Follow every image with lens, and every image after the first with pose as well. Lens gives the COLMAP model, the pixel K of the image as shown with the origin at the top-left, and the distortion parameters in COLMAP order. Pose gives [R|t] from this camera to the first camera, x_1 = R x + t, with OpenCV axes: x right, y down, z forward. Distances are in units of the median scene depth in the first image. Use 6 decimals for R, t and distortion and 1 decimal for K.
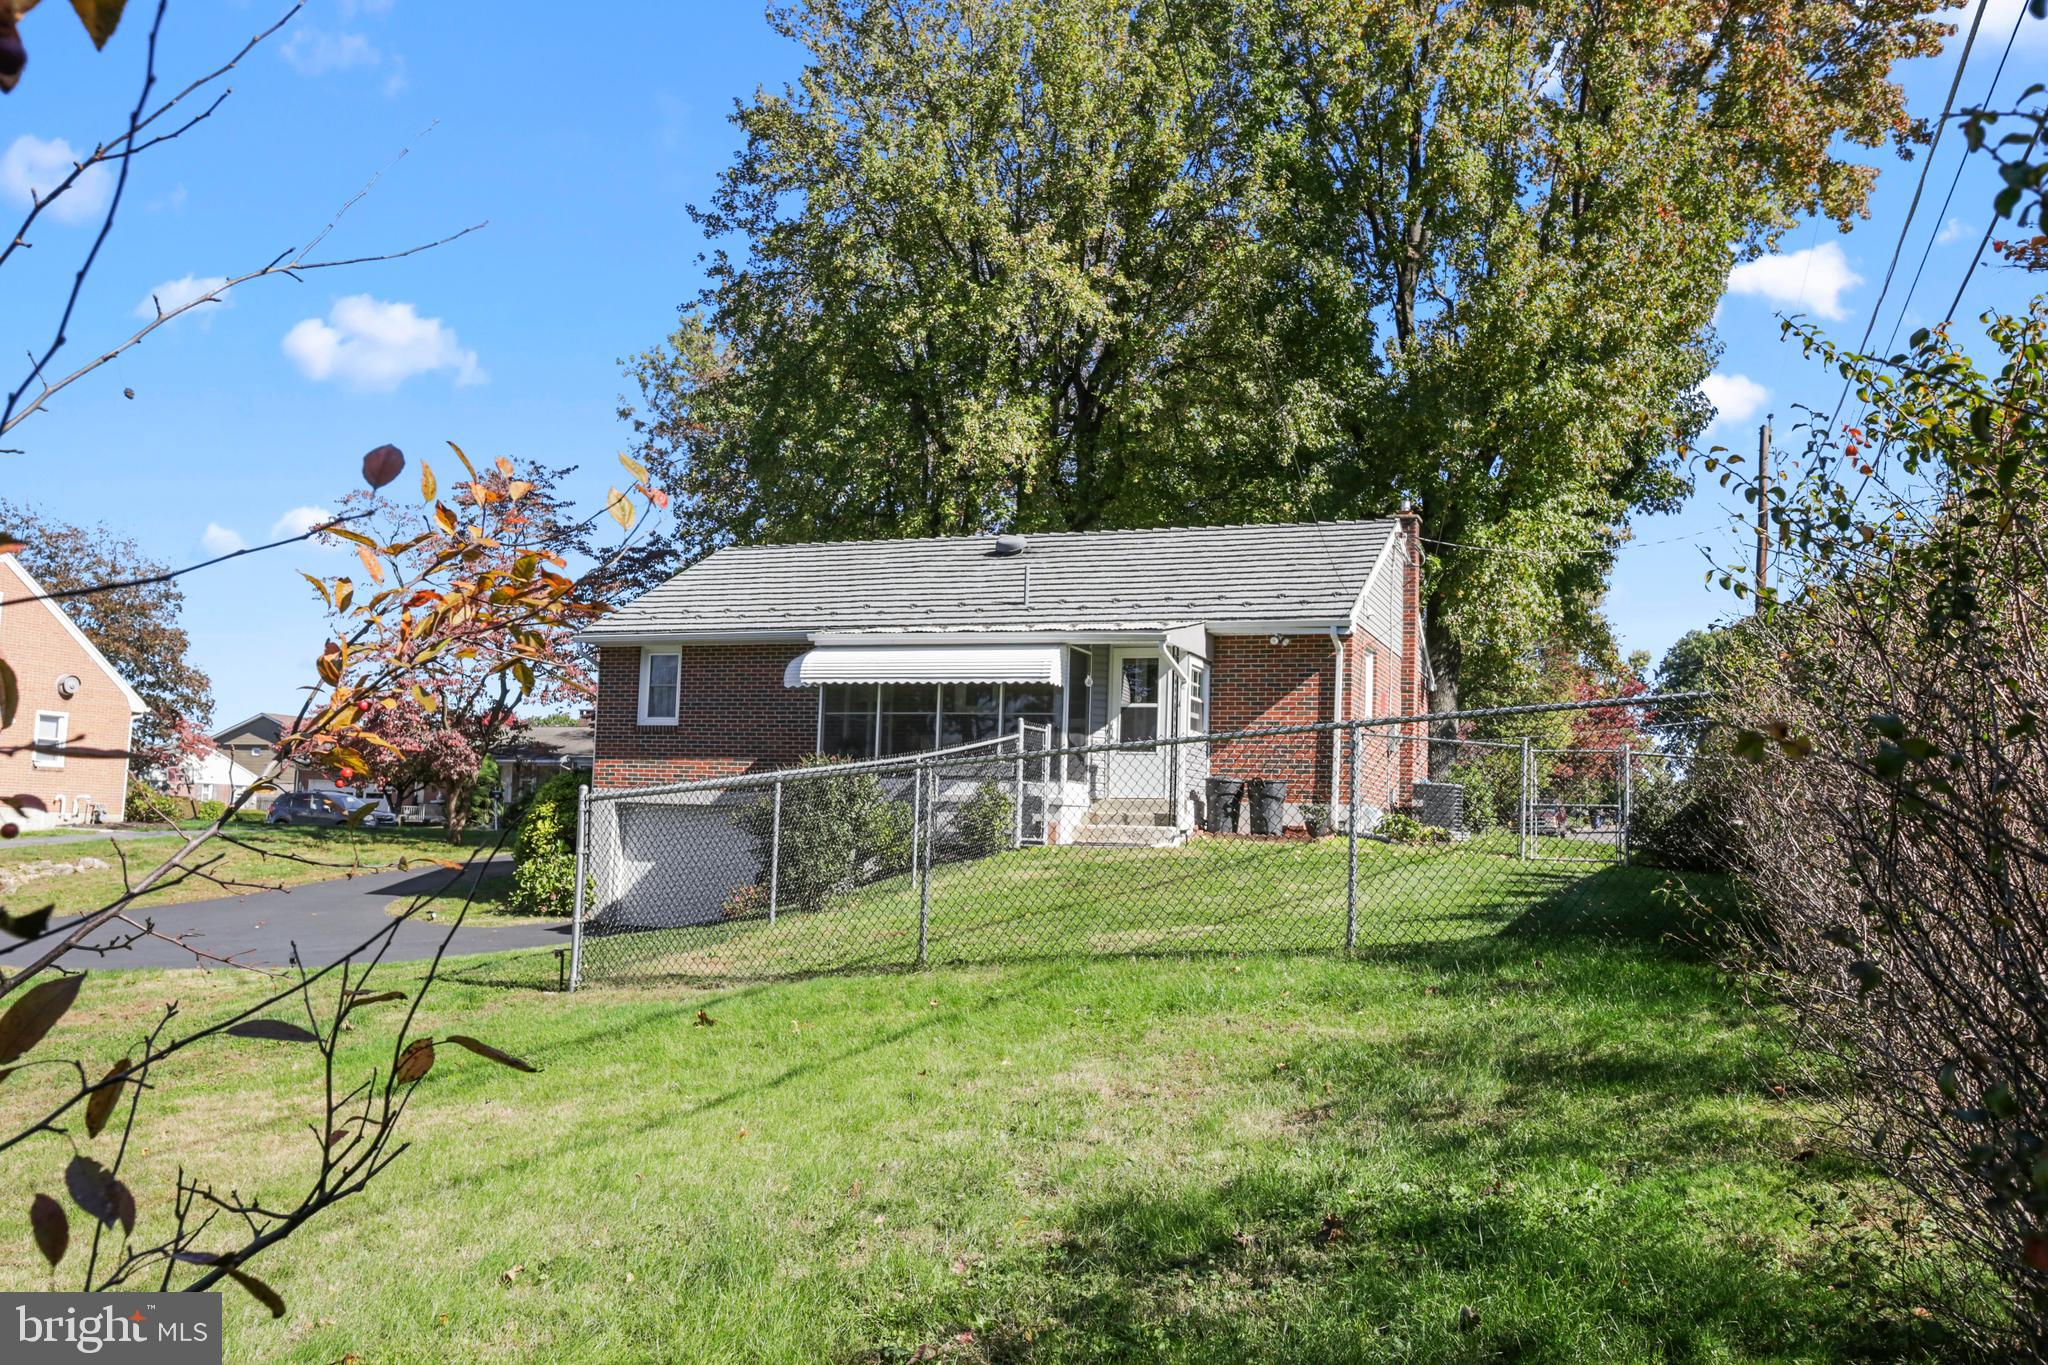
lens RADIAL K [[1749.6, 0, 1024.0], [0, 1749.6, 682.5], [0, 0, 1]] dist [-0.049305, 0.008069]
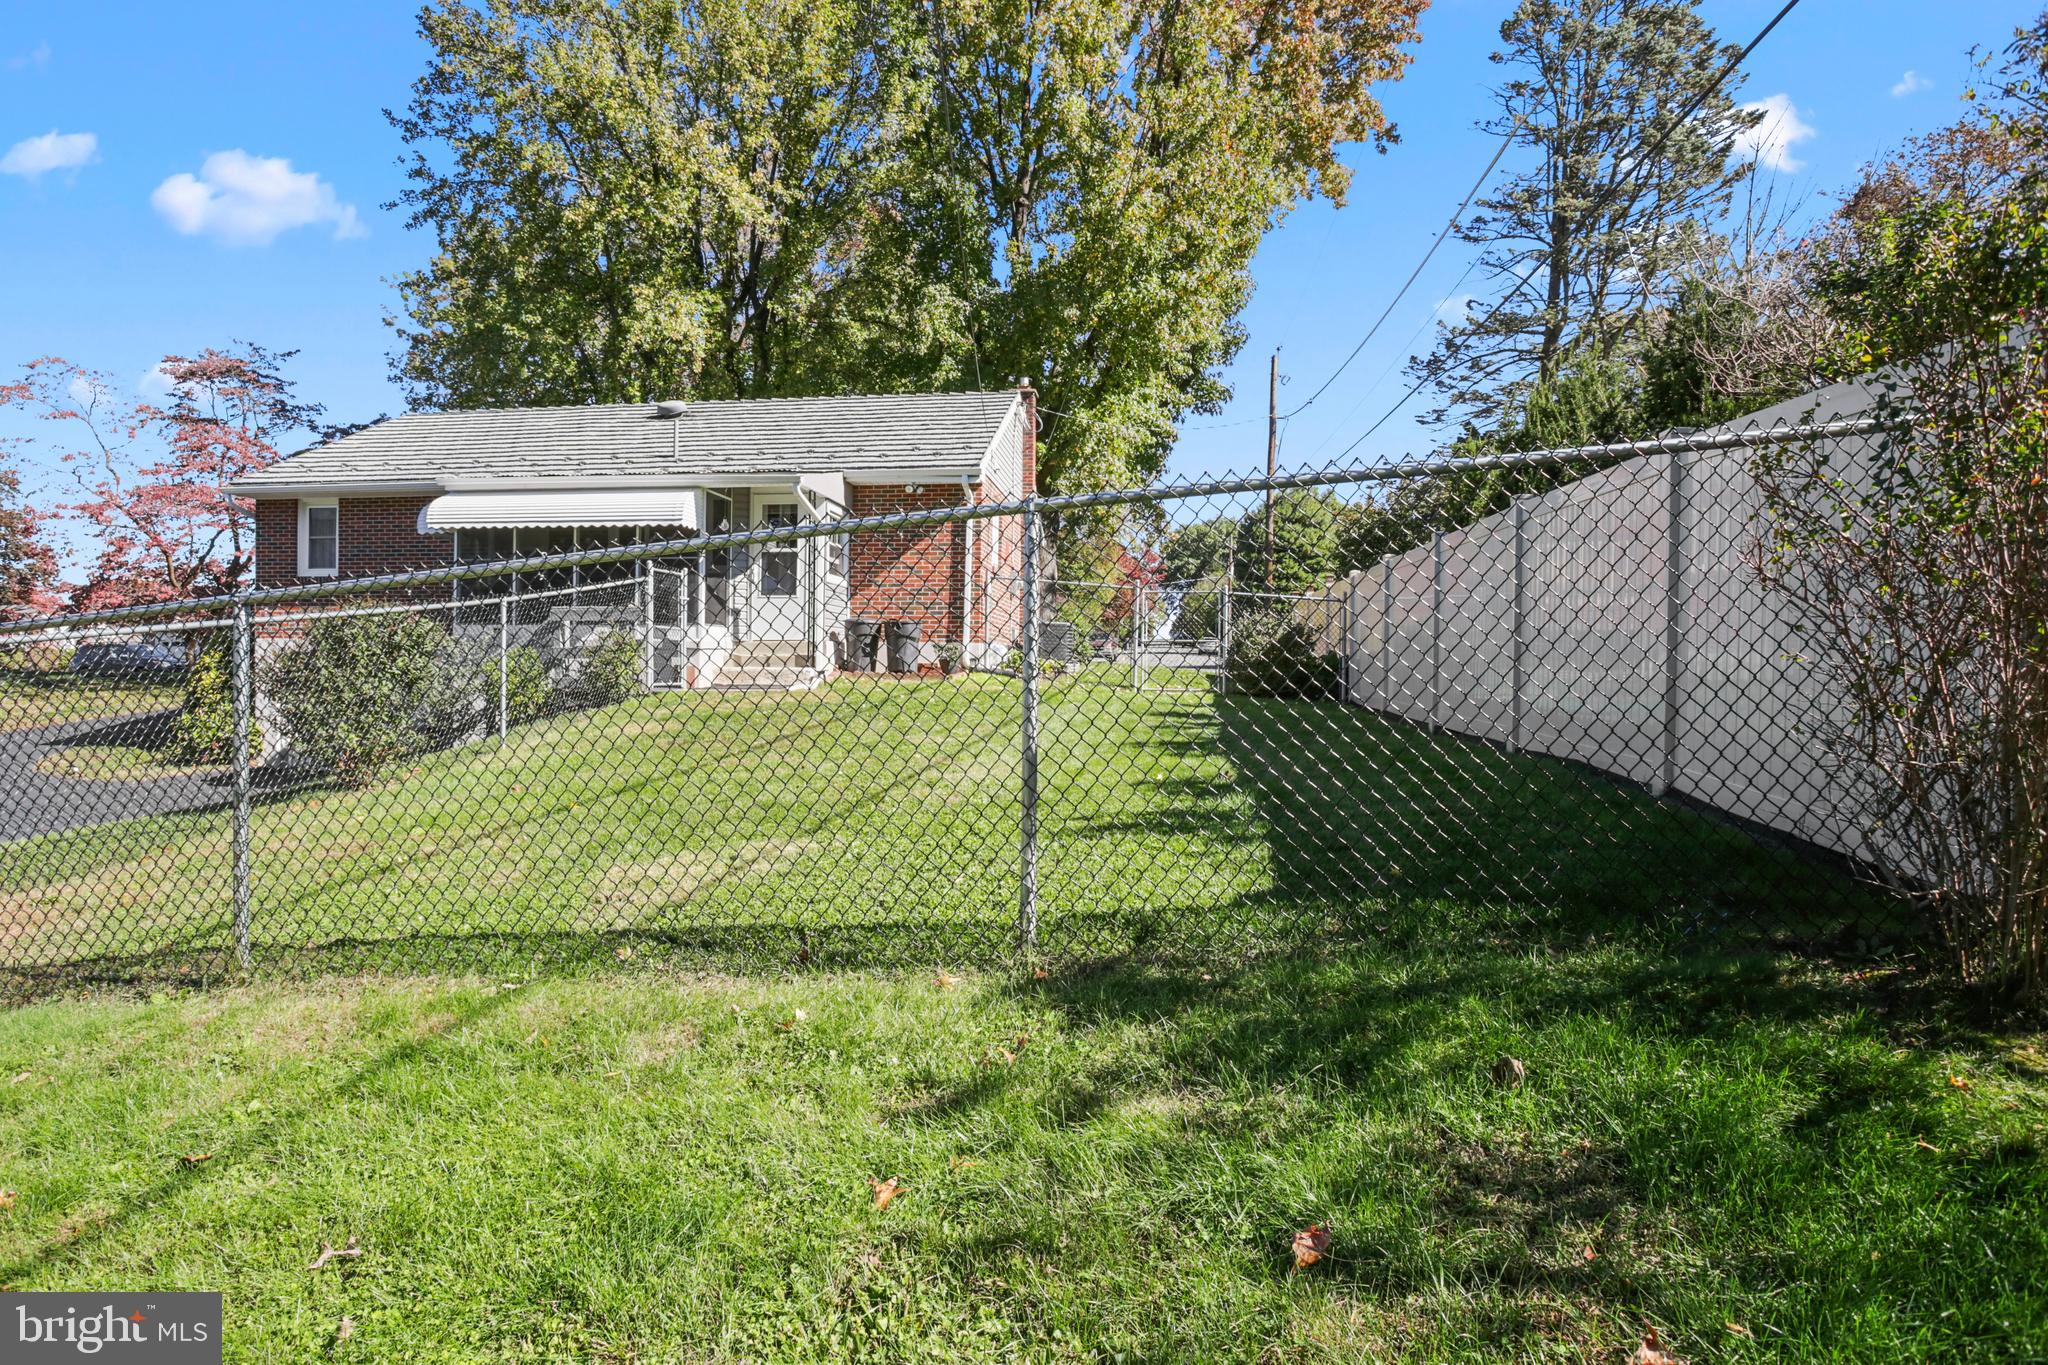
lens RADIAL K [[1125.7, 0, 1024.0], [0, 1125.7, 682.5], [0, 0, 1]] dist [-0.001984, 0.000001]
pose [[0.973323, -0.027524, 0.227783, 0.041338], [0.002293, 0.993896, 0.110298, 0.013877], [-0.229429, -0.106834, 0.967445, 0.246692]]
